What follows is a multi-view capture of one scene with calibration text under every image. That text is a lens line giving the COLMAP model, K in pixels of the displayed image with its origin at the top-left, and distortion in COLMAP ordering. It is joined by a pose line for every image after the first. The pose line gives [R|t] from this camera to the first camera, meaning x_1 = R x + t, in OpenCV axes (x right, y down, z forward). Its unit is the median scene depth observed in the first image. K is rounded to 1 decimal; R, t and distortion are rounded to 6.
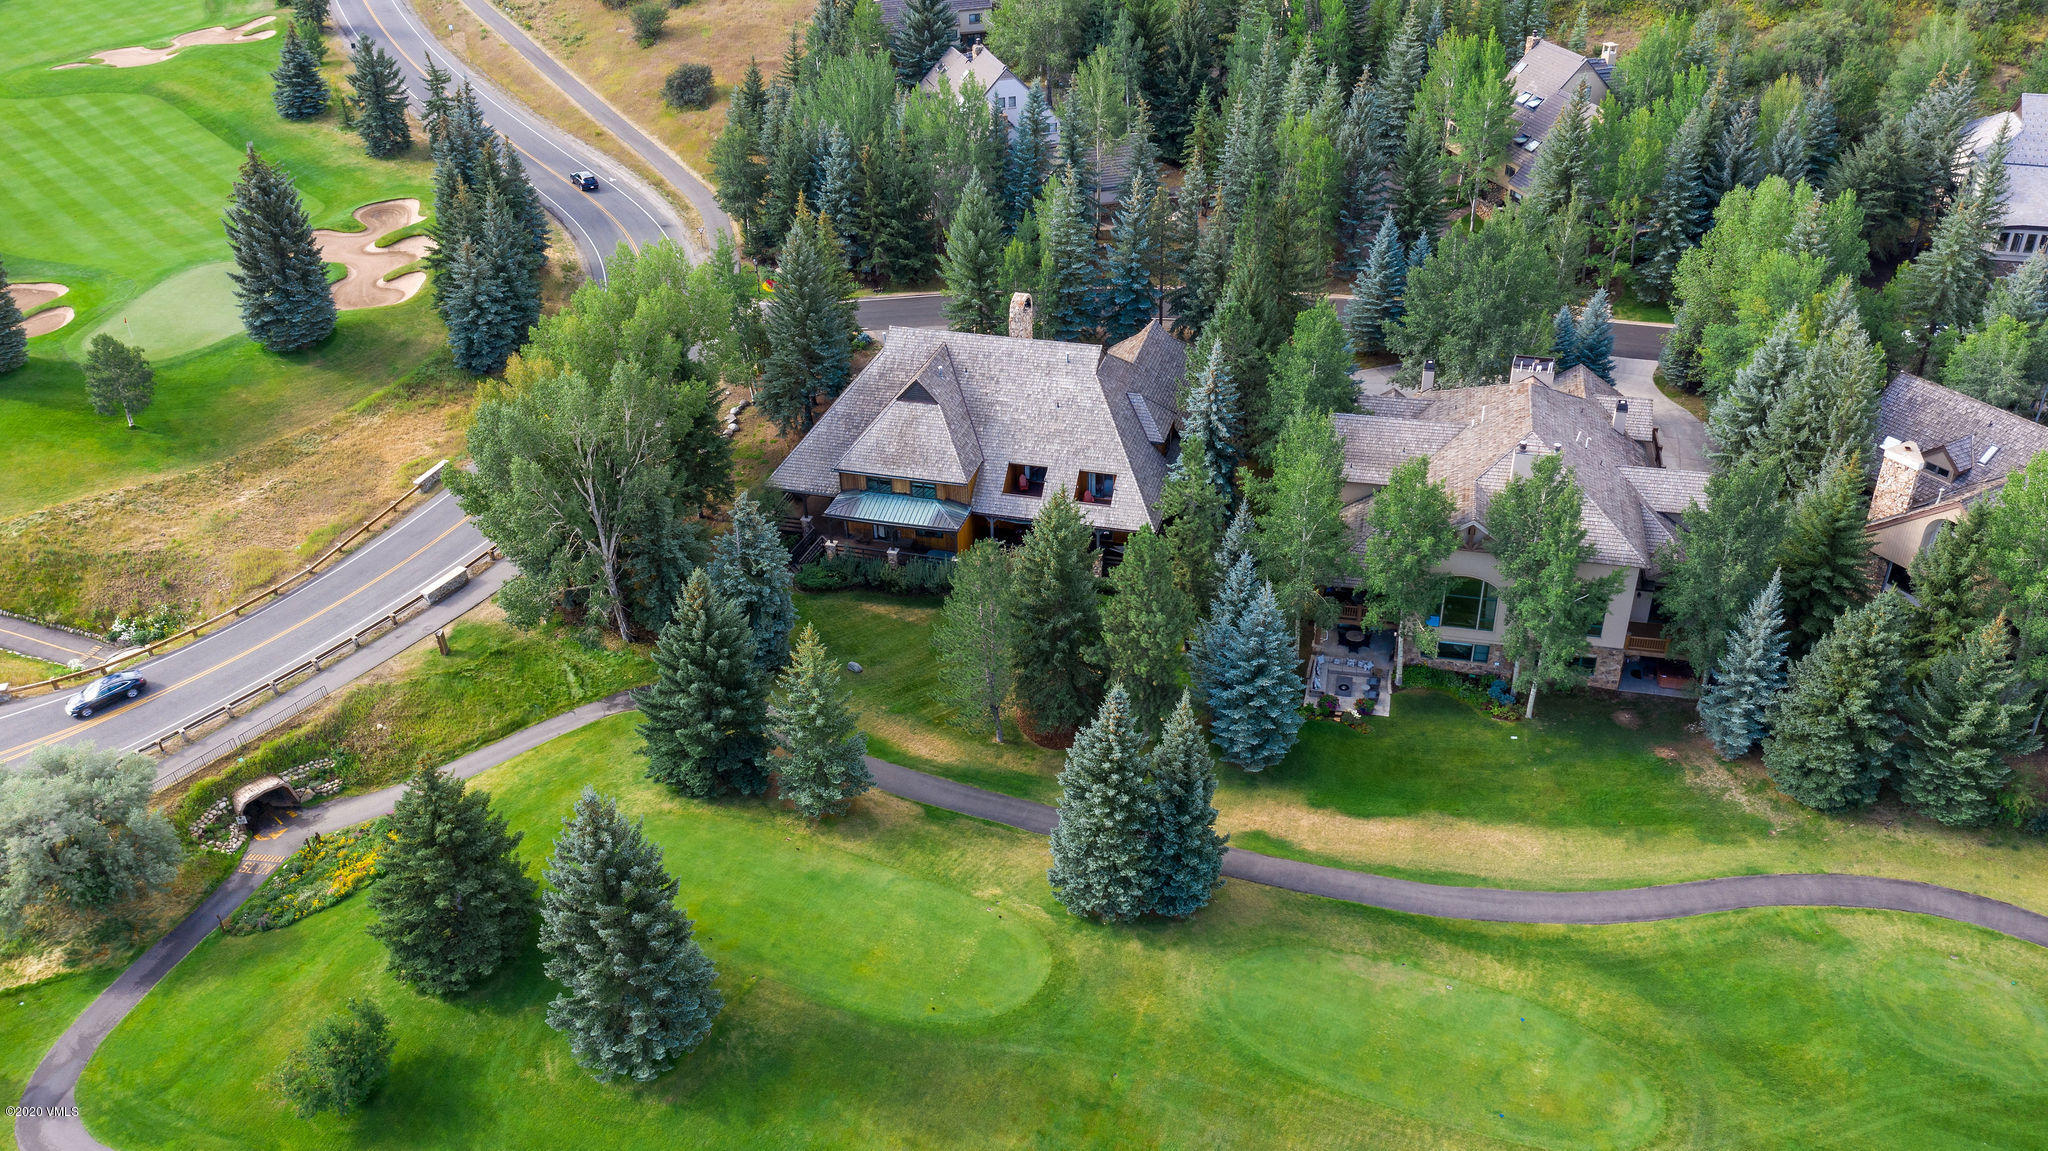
lens RADIAL K [[1632.1, 0, 1024.7], [0, 1632.1, 579.6], [0, 0, 1]] dist [-0.010139, -0.001654]
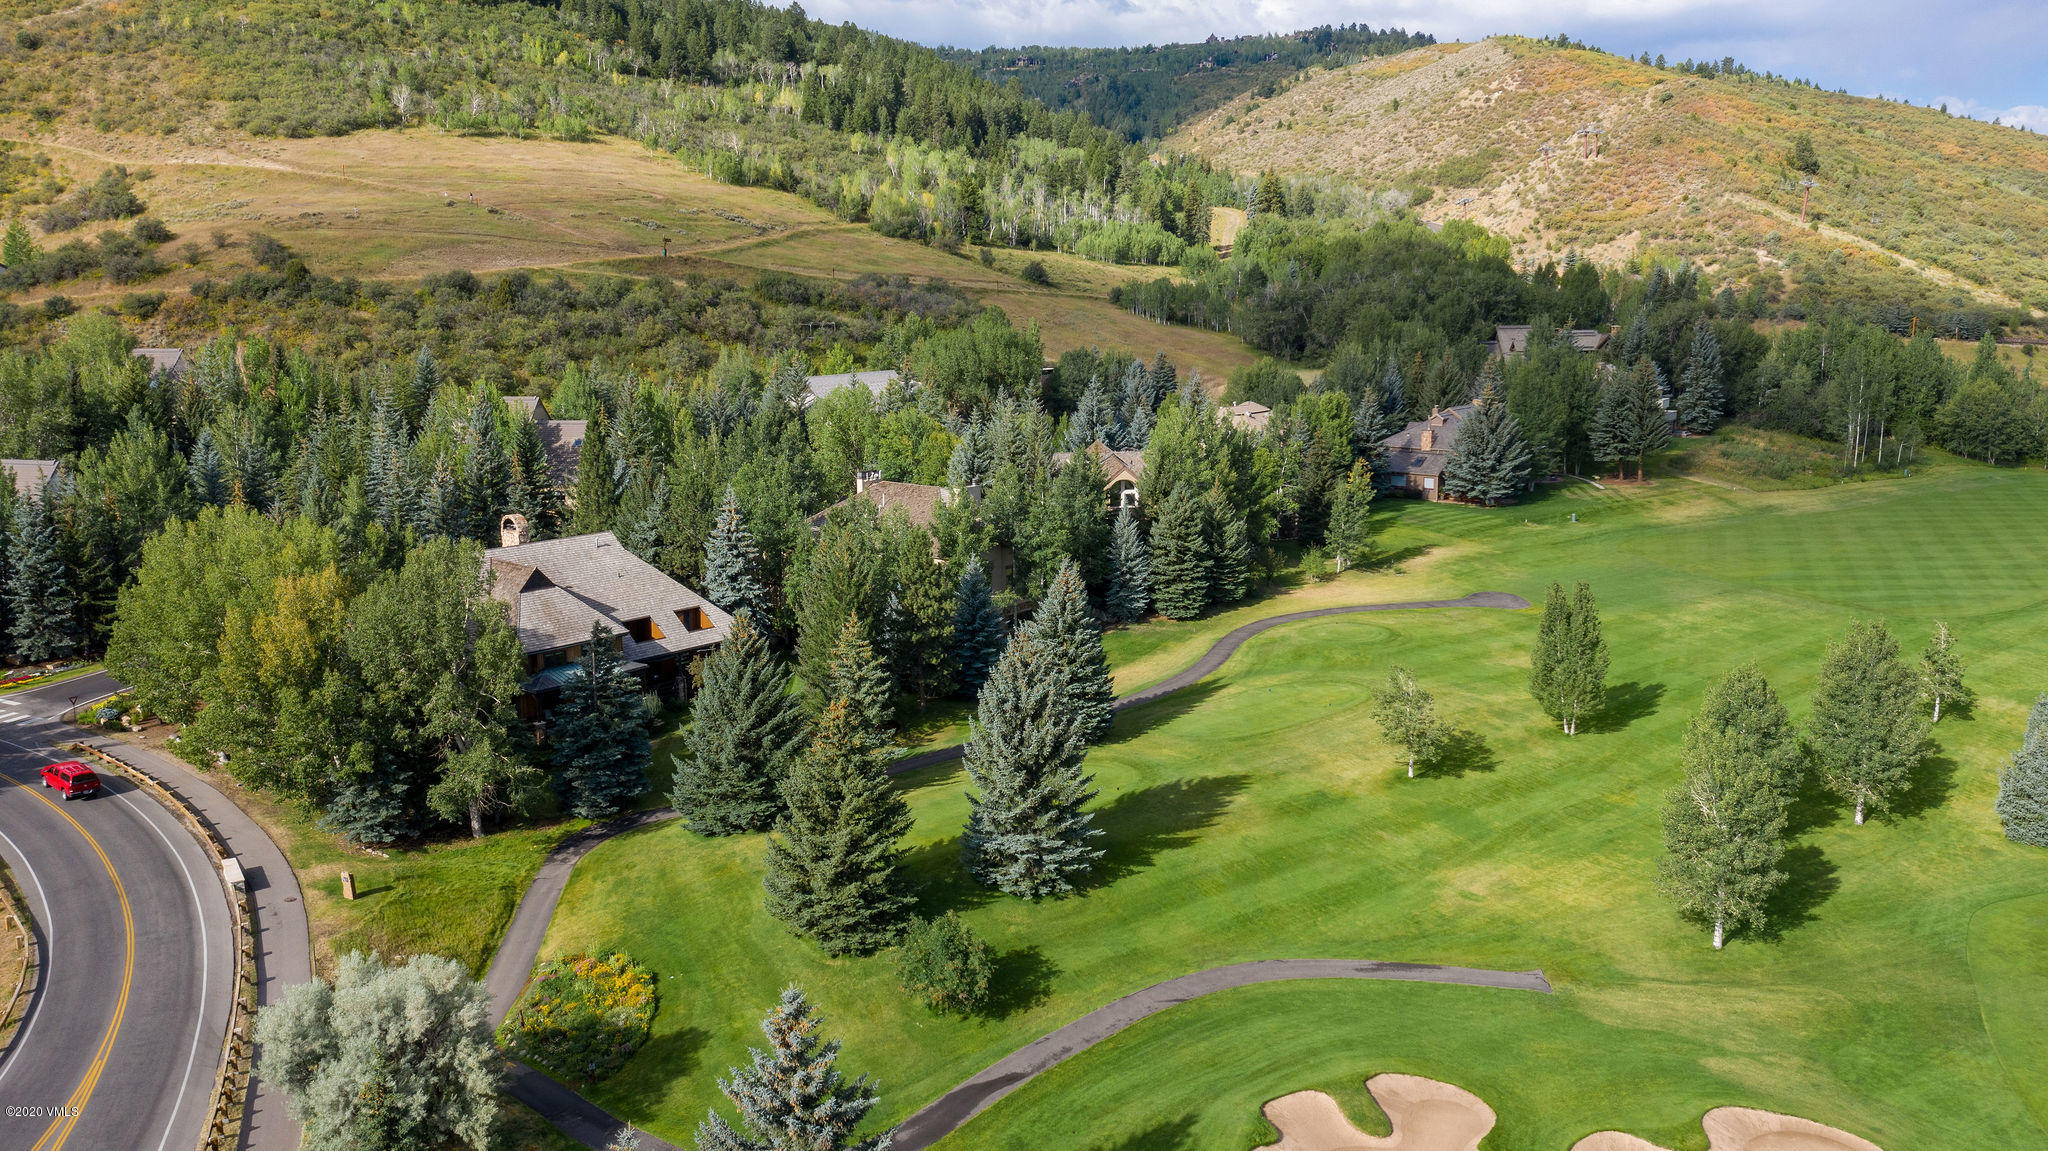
lens RADIAL K [[1632.1, 0, 1030.3], [0, 1632.1, 570.2], [0, 0, 1]] dist [-0.010139, -0.001654]
pose [[0.446096, -0.152785, 0.881848, -0.897122], [0.470640, 0.878130, -0.085939, 0.132138], [-0.761247, 0.453370, 0.463637, 0.236278]]
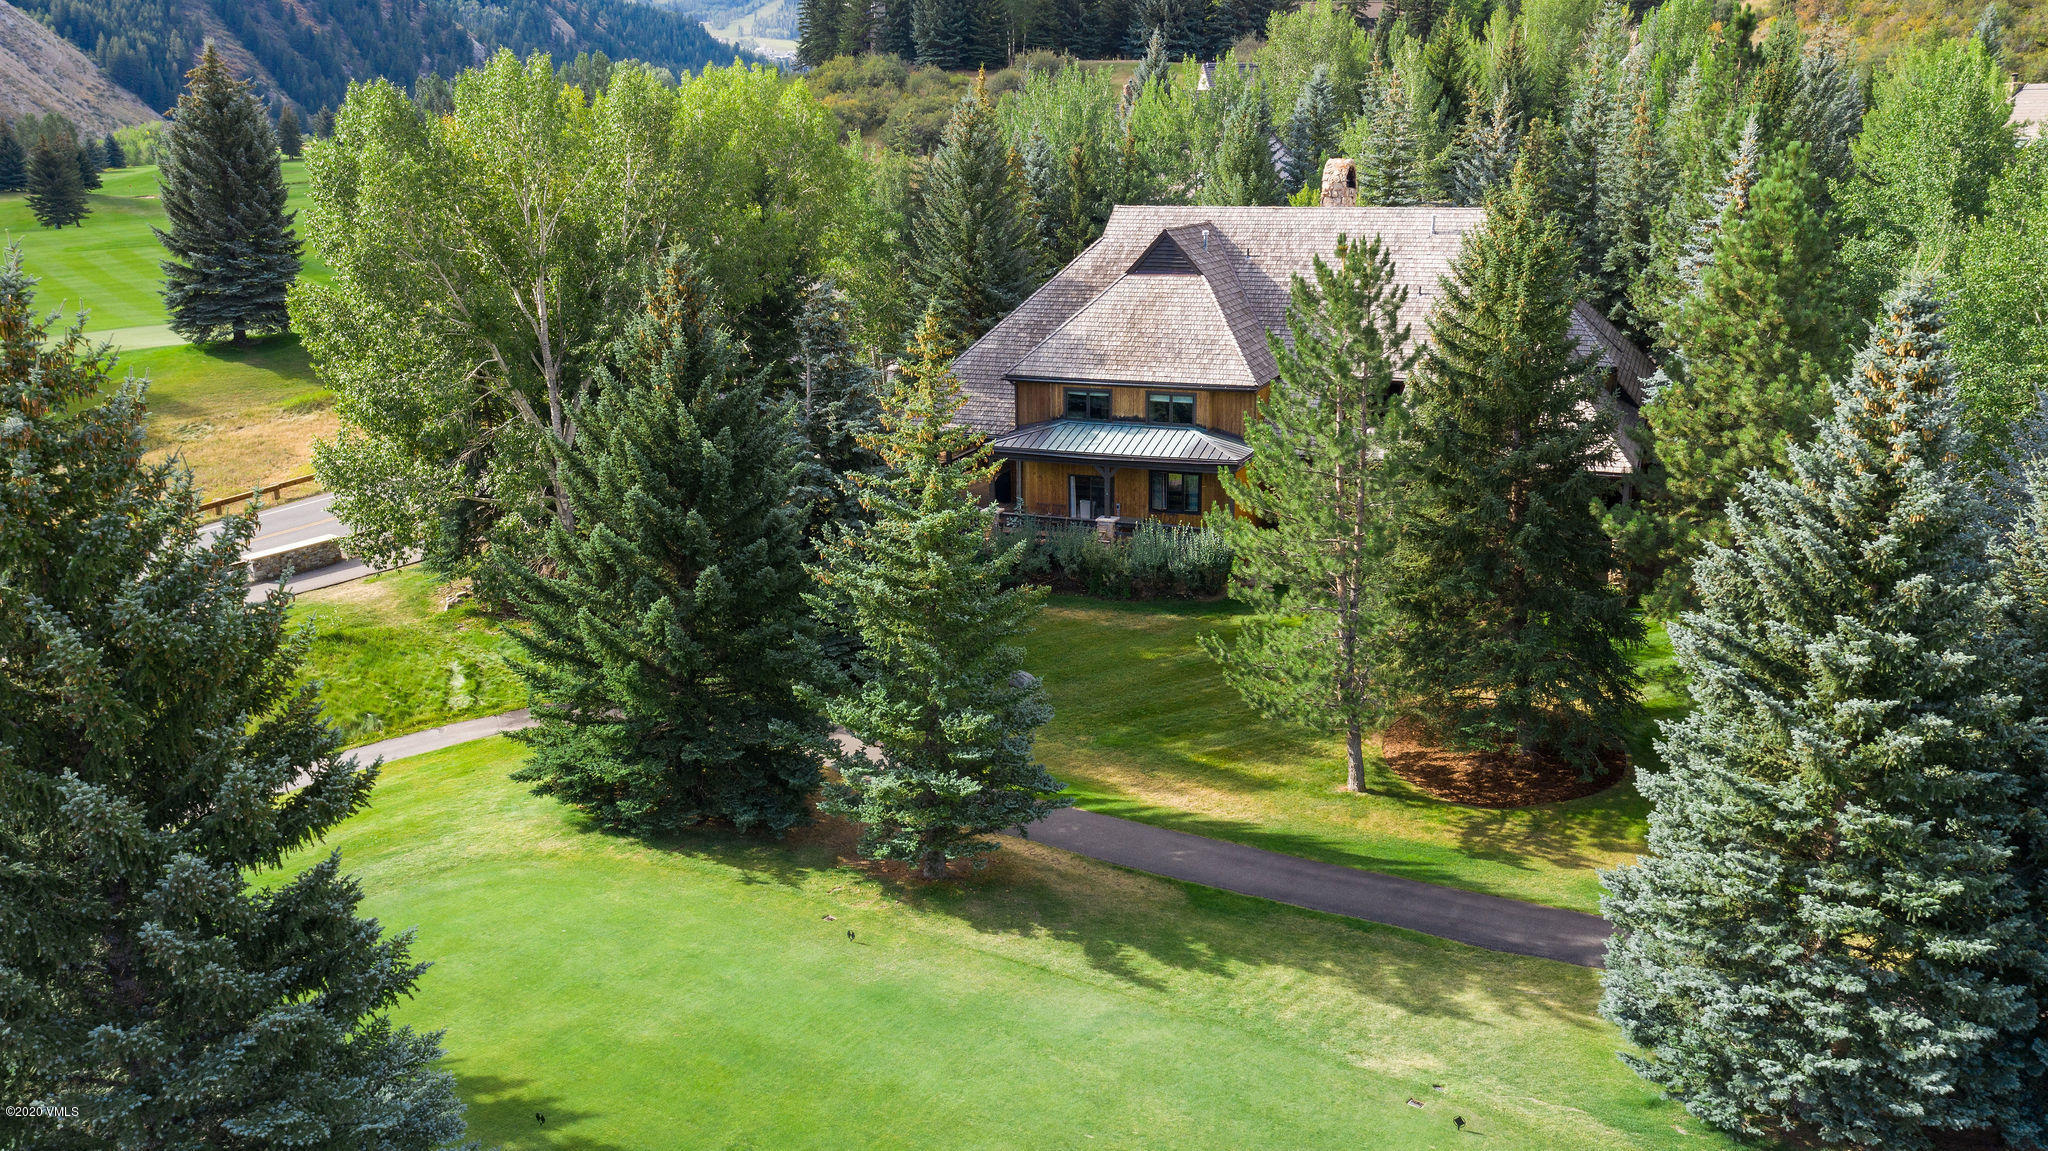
lens RADIAL K [[1632.1, 0, 1028.9], [0, 1632.1, 569.5], [0, 0, 1]] dist [-0.010139, -0.001654]
pose [[0.994114, 0.037052, -0.101802, -0.052084], [-0.064928, 0.956000, -0.286090, 0.151450], [0.086722, 0.291016, 0.952779, 0.504221]]
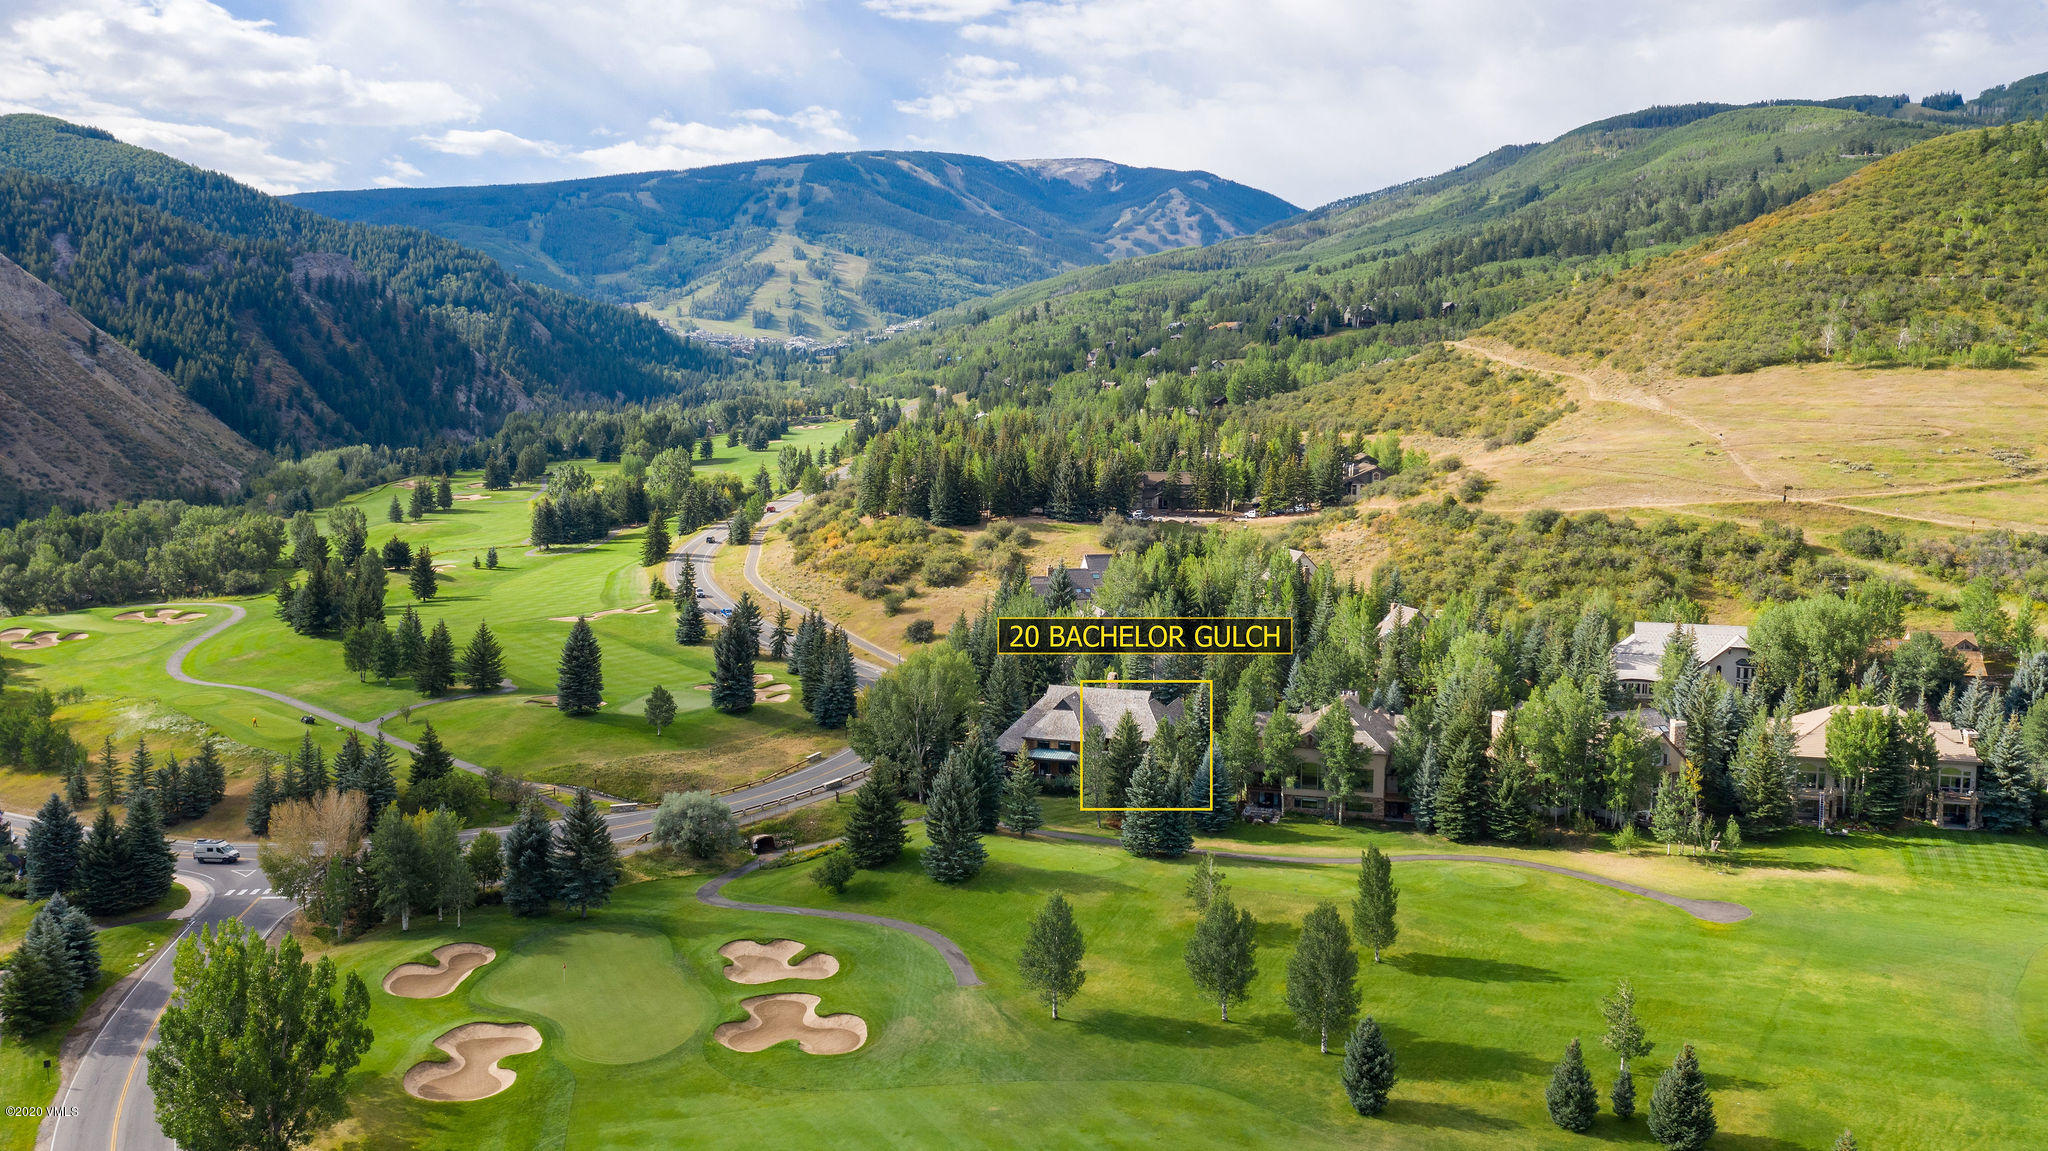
lens RADIAL K [[1632.1, 0, 1032.0], [0, 1632.1, 576.1], [0, 0, 1]] dist [-0.010139, -0.001654]
pose [[0.998293, 0.030067, -0.050069, -0.004871], [-0.048639, 0.902581, -0.427765, 0.651975], [0.032330, 0.429470, 0.902502, -1.001376]]
